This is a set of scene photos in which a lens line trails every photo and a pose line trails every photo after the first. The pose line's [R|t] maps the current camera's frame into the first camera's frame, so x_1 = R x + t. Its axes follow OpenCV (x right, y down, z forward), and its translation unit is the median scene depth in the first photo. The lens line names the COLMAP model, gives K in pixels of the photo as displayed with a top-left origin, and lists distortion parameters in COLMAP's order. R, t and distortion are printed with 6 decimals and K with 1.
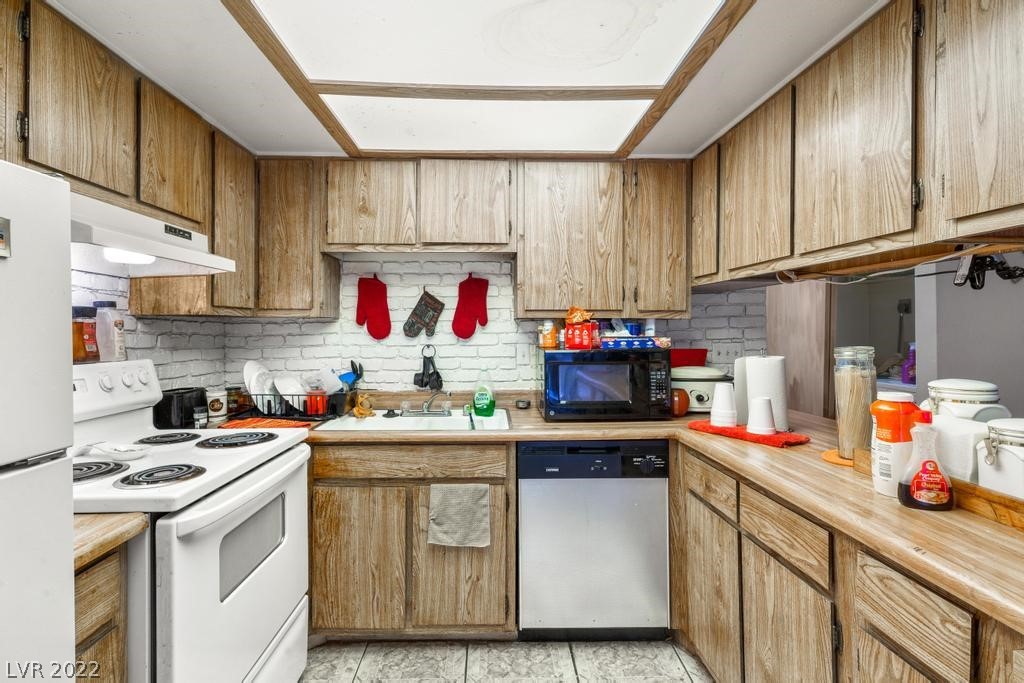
lens RADIAL K [[482.4, 0, 496.1], [0, 482.4, 323.8], [0, 0, 1]] dist [0.002158, -0.000689]
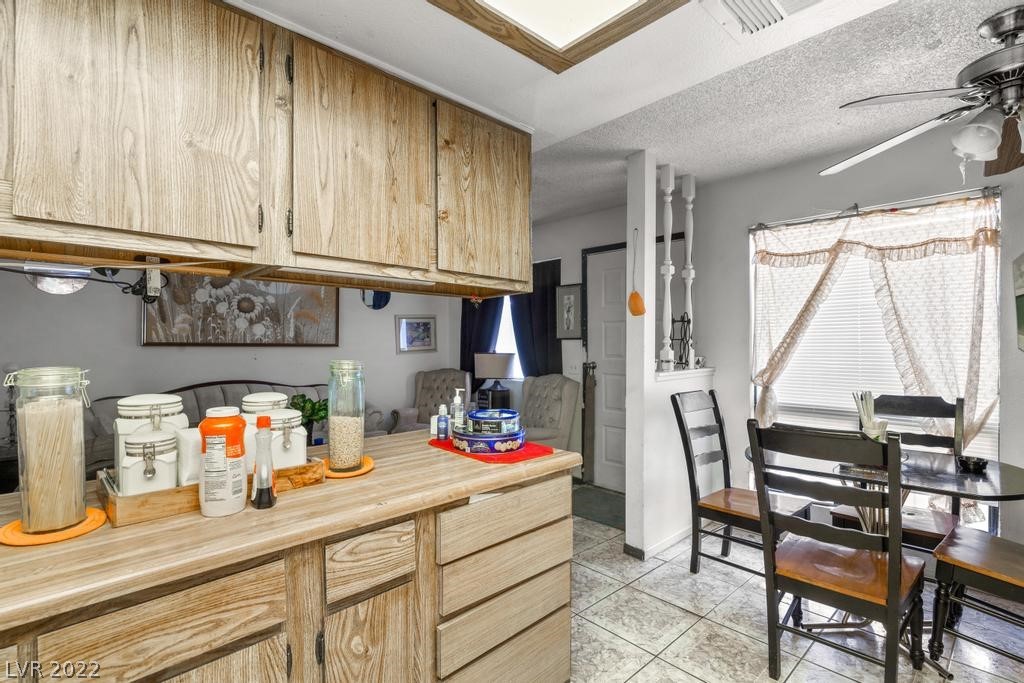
lens RADIAL K [[486.6, 0, 515.5], [0, 486.6, 342.4], [0, 0, 1]] dist [-0.002244, -0.000352]
pose [[-0.679883, 0.004984, 0.733304, -0.156871], [-0.001671, 0.999964, -0.008346, 0.010329], [-0.733319, -0.006900, -0.679850, 0.672245]]
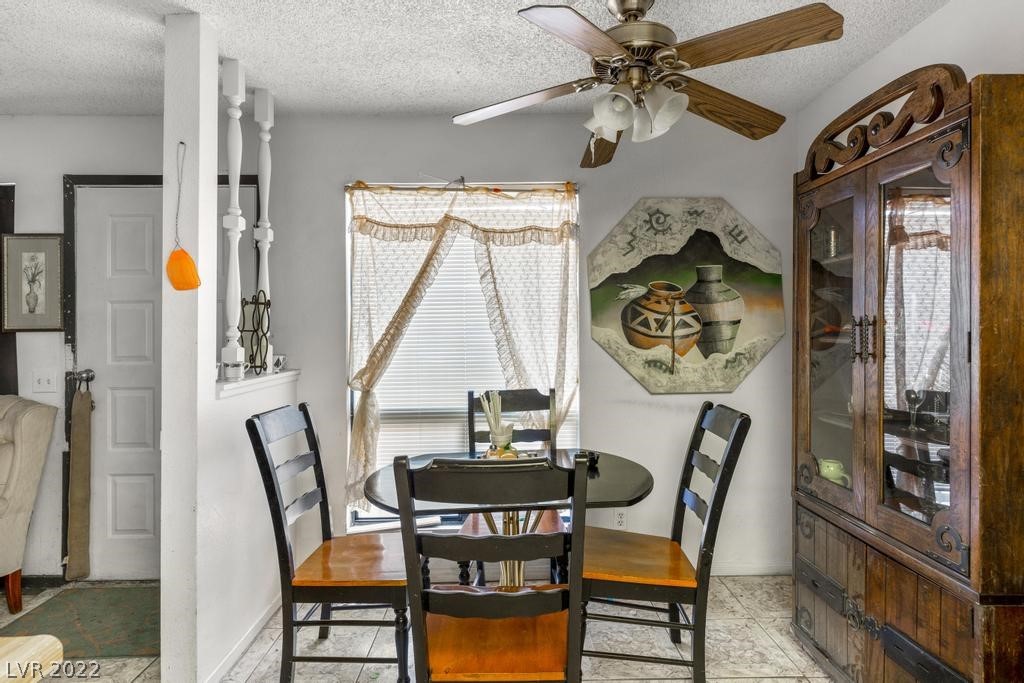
lens RADIAL K [[537.4, 0, 510.1], [0, 537.4, 325.8], [0, 0, 1]] dist [-0.002666, -0.000014]
pose [[-0.999907, 0.012218, -0.005993, 0.083707], [0.012333, 0.999730, -0.019691, 0.005741], [0.005750, -0.019763, -0.999788, 0.376616]]
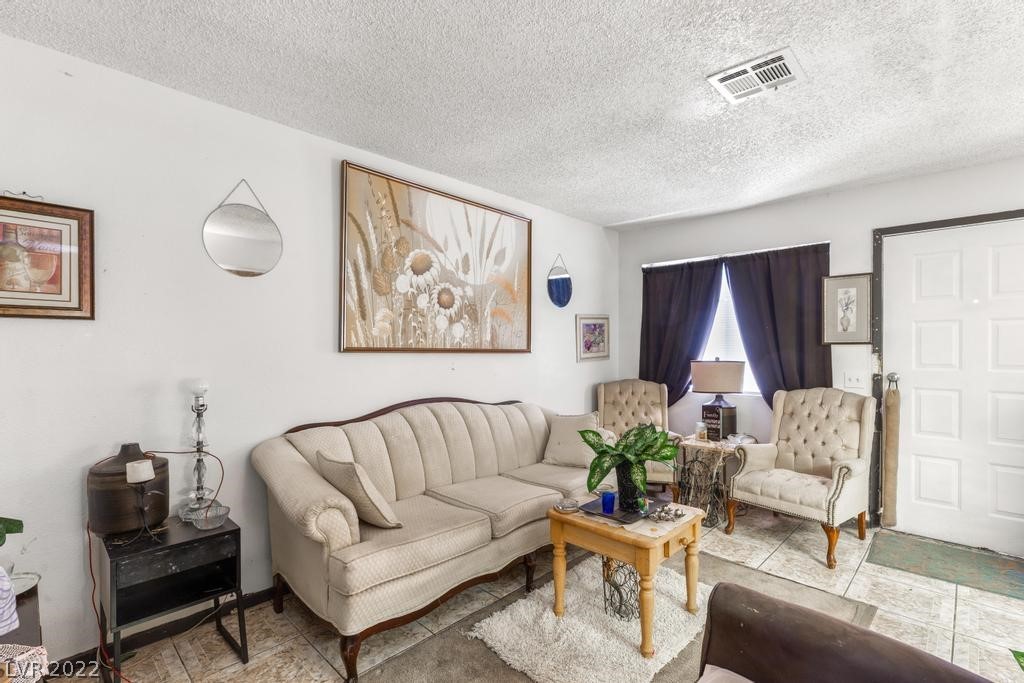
lens RADIAL K [[468.3, 0, 510.0], [0, 468.3, 351.0], [0, 0, 1]] dist [0.000077, -0.000032]
pose [[-0.703245, -0.000568, 0.710947, 0.897644], [-0.002334, 0.999996, -0.001511, 0.008189], [-0.710943, -0.002722, -0.703244, 1.016385]]
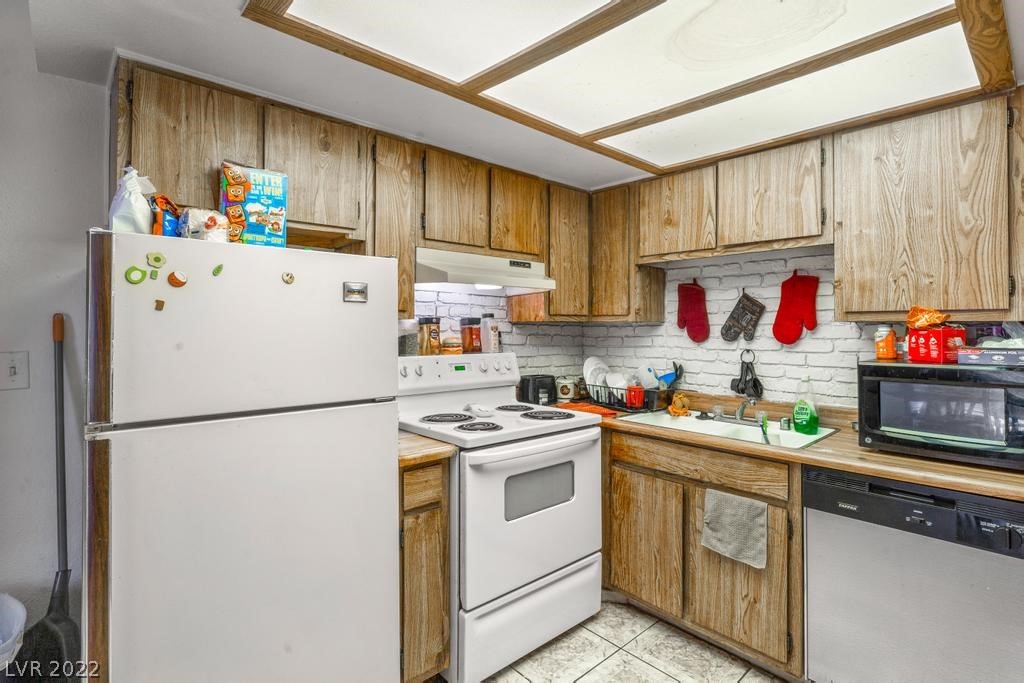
lens RADIAL K [[494.9, 0, 516.1], [0, 494.9, 321.2], [0, 0, 1]] dist [-0.004930, -0.000516]
pose [[0.667798, -0.005559, -0.744322, 0.334536], [0.004490, 0.999984, -0.003441, -0.013151], [0.744329, -0.001044, 0.667812, 0.012360]]
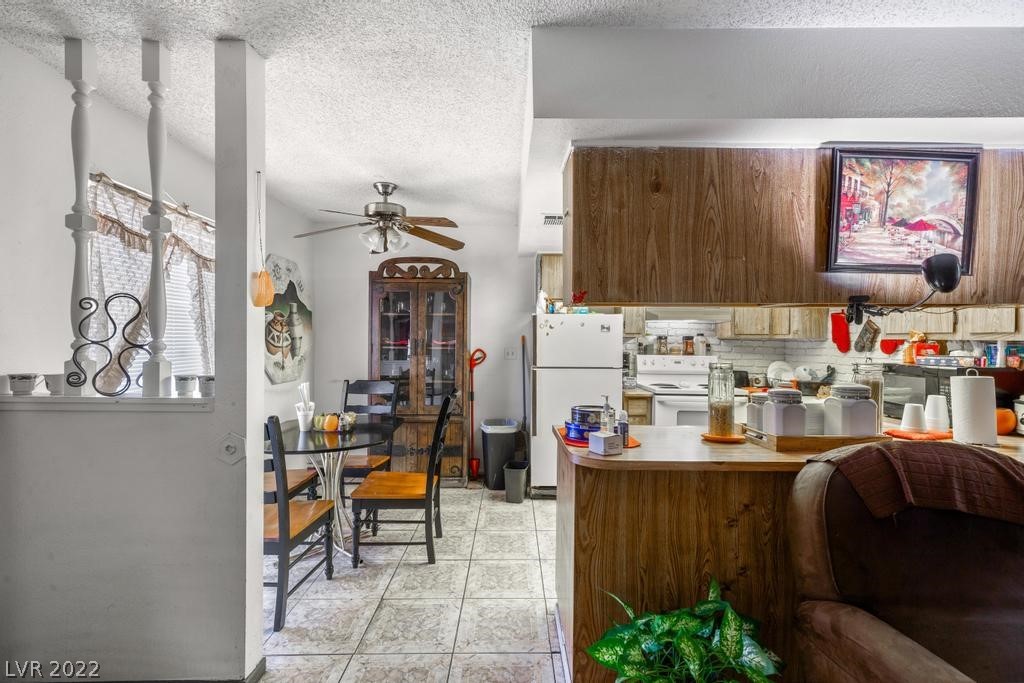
lens RADIAL K [[459.6, 0, 513.0], [0, 459.6, 344.9], [0, 0, 1]] dist [-0.000725, 0.000092]
pose [[-0.006917, 0.015082, -0.999862, 1.442616], [0.002568, 0.999883, 0.015064, -0.019406], [0.999973, -0.002463, -0.006955, -0.038179]]
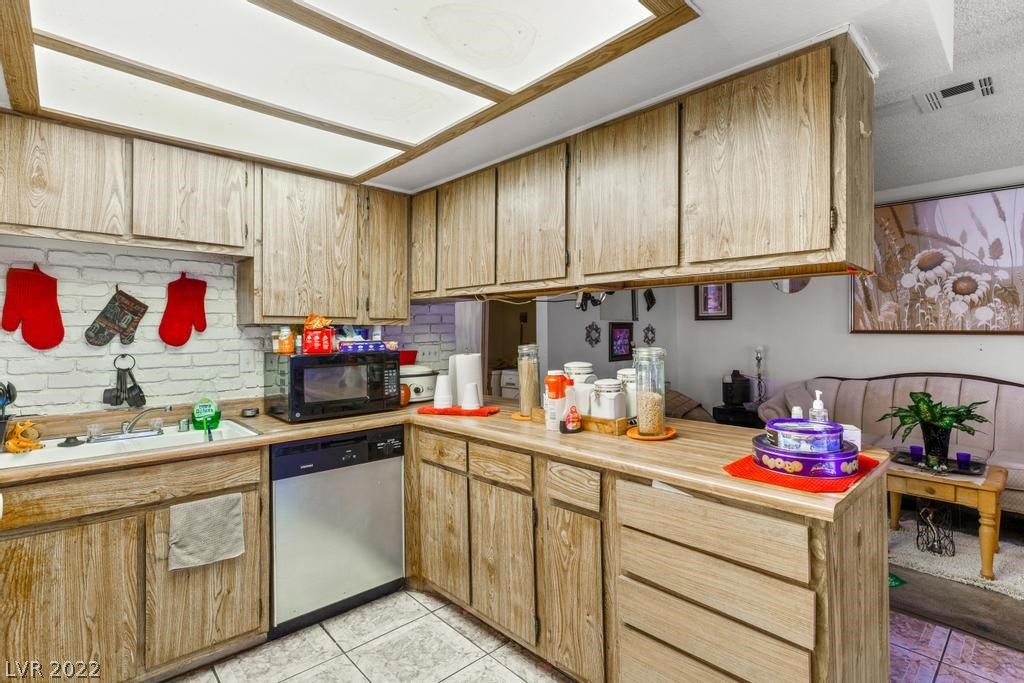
lens RADIAL K [[495.1, 0, 518.5], [0, 495.1, 329.4], [0, 0, 1]] dist [-0.002845, -0.000420]
pose [[0.741508, 0.002016, 0.670940, -0.247932], [-0.002458, 0.999997, -0.000288, -0.001388], [-0.670939, -0.001436, 0.741511, -0.118064]]
